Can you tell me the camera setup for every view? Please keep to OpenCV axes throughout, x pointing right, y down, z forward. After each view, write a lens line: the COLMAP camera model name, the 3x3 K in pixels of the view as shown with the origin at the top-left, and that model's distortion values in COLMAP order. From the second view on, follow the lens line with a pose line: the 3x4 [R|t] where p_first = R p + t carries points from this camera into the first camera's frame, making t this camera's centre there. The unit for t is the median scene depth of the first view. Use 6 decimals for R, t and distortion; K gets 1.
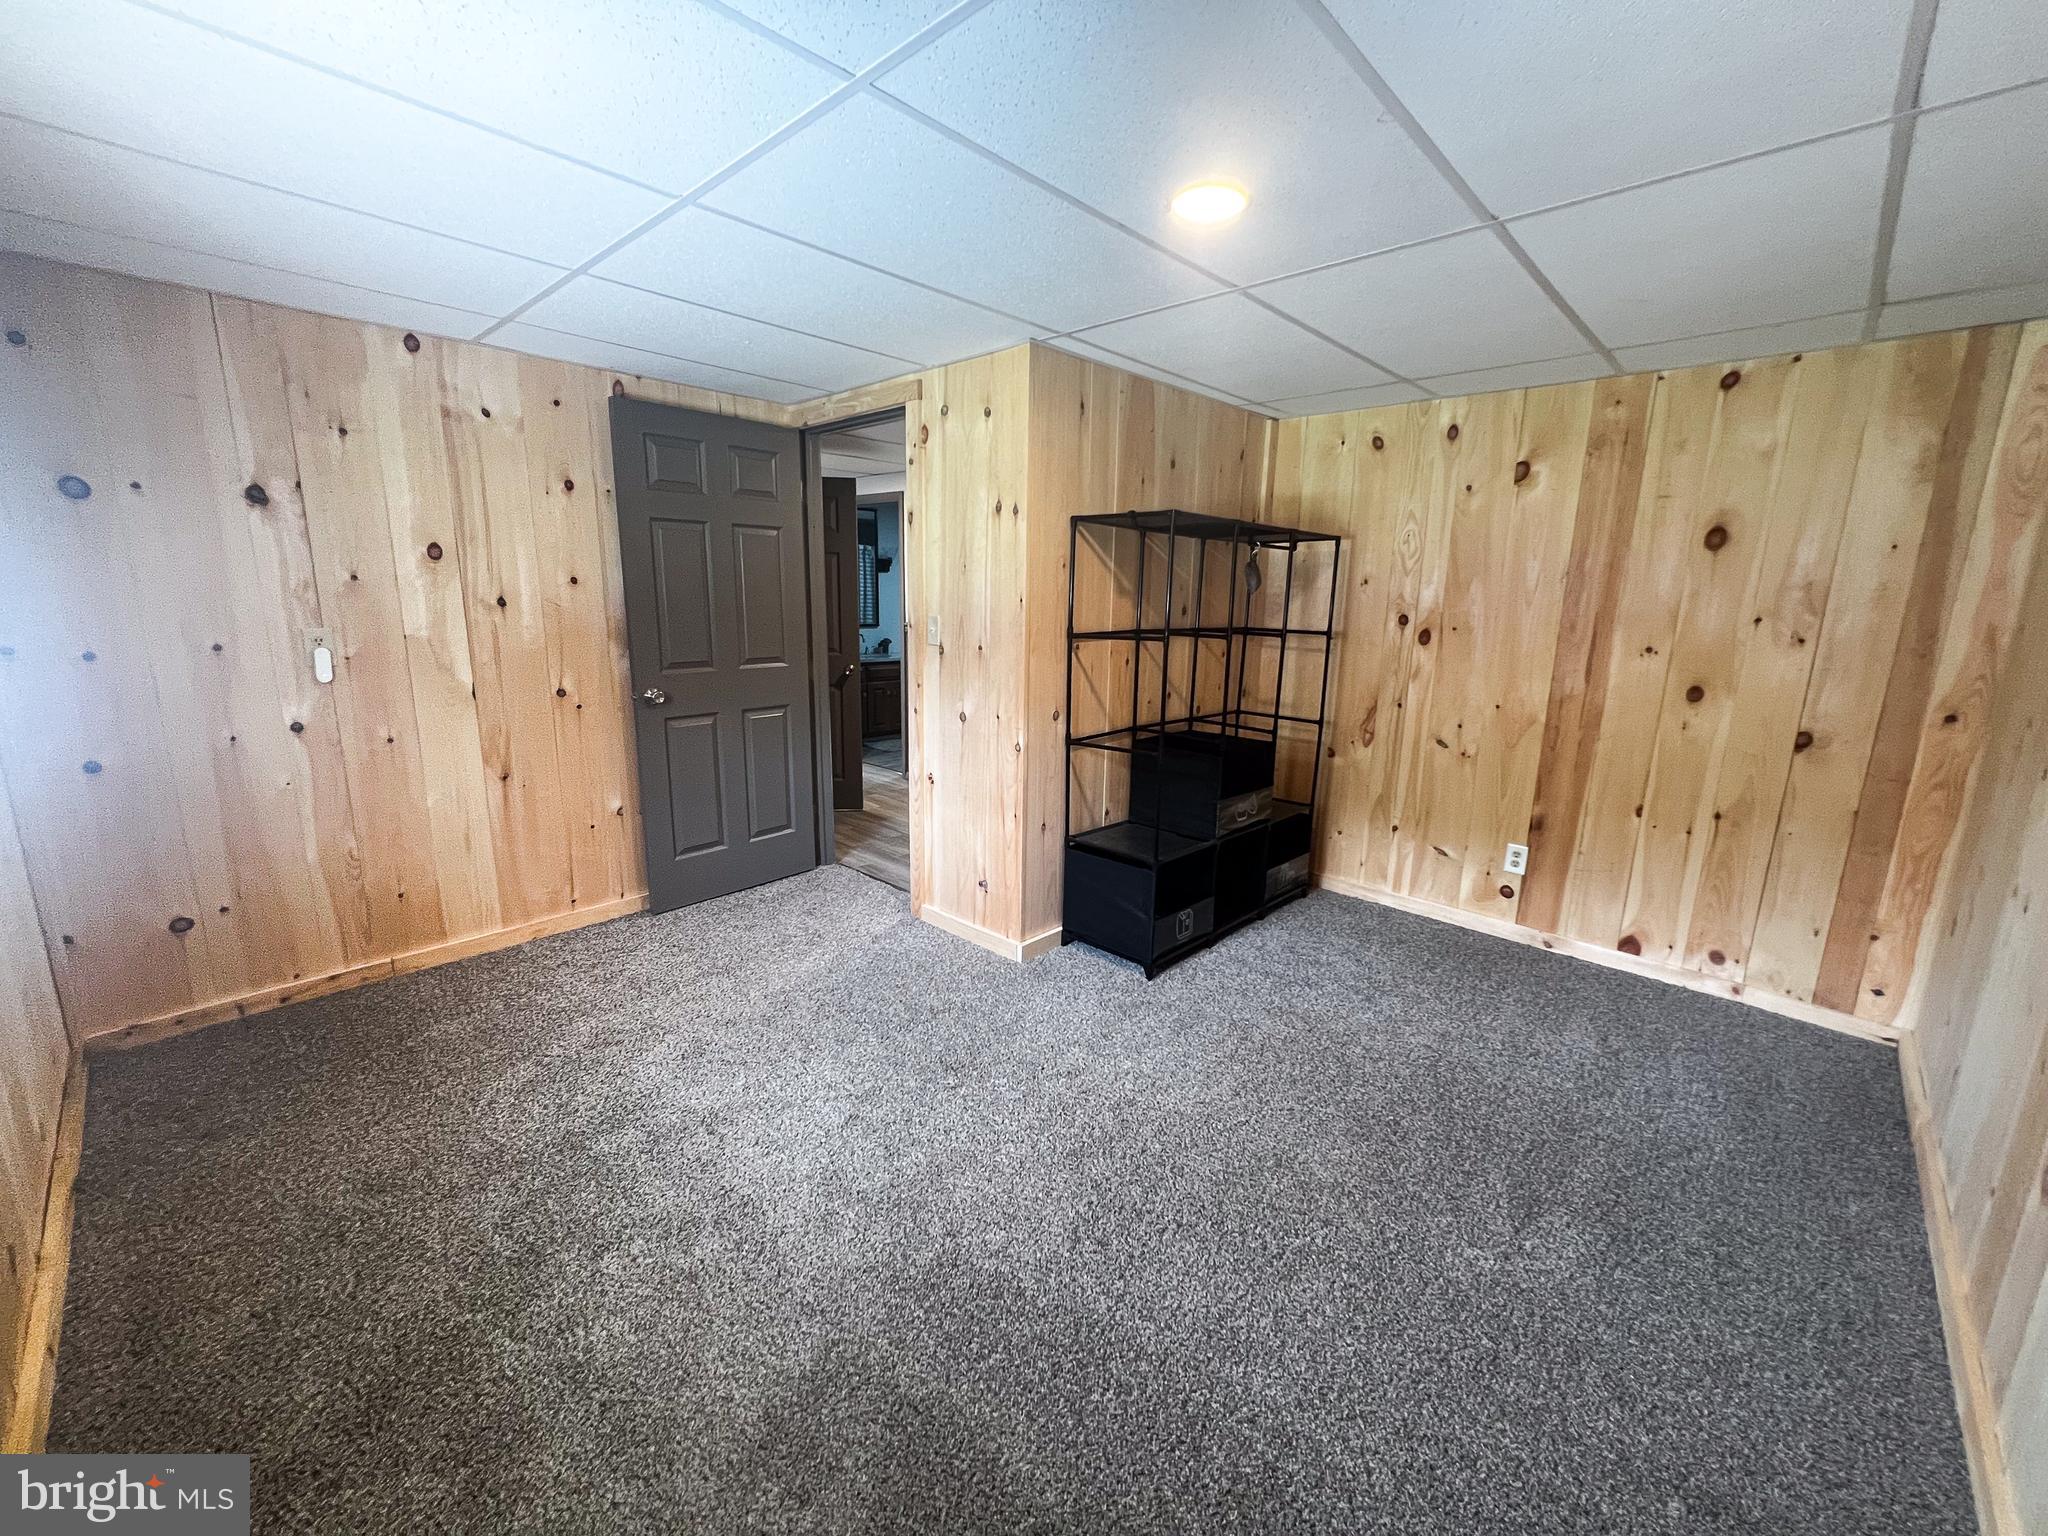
lens RADIAL K [[826.4, 0, 1024.0], [0, 826.4, 767.4], [0, 0, 1]] dist [-0.012312, -0.000645]
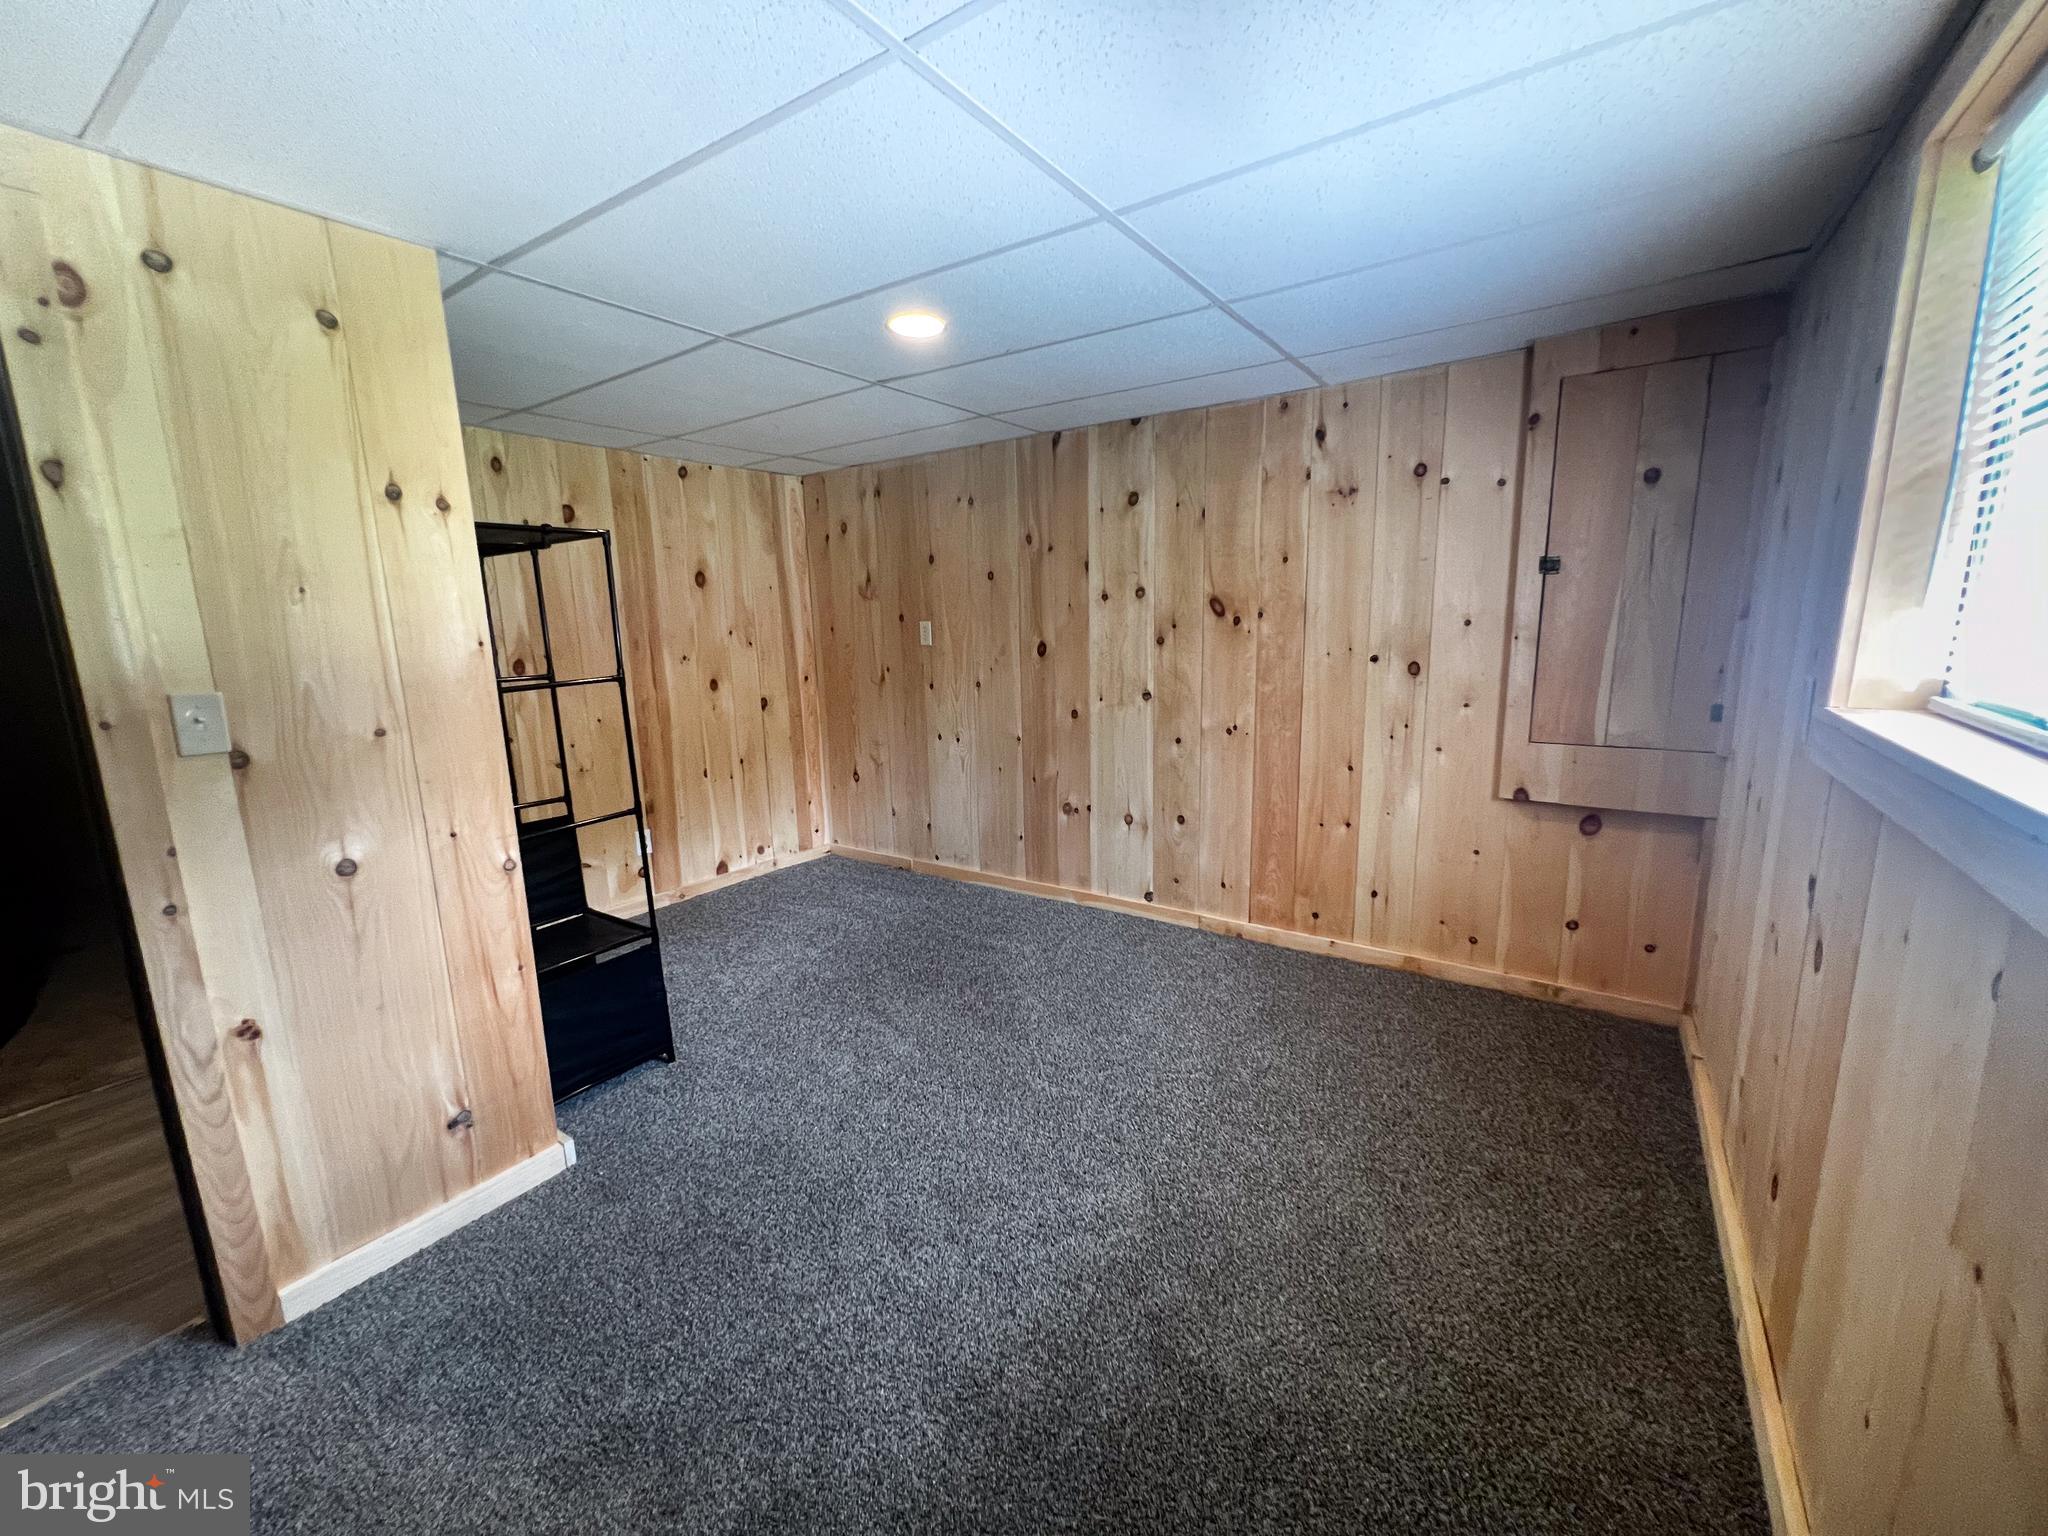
lens RADIAL K [[814.4, 0, 1026.4], [0, 814.4, 764.6], [0, 0, 1]] dist [-0.001765, -0.000486]
pose [[-0.171664, -0.189783, 0.966702, -0.691343], [0.229629, 0.946532, 0.226600, -0.152768], [-0.958020, 0.260882, -0.118906, 0.660032]]
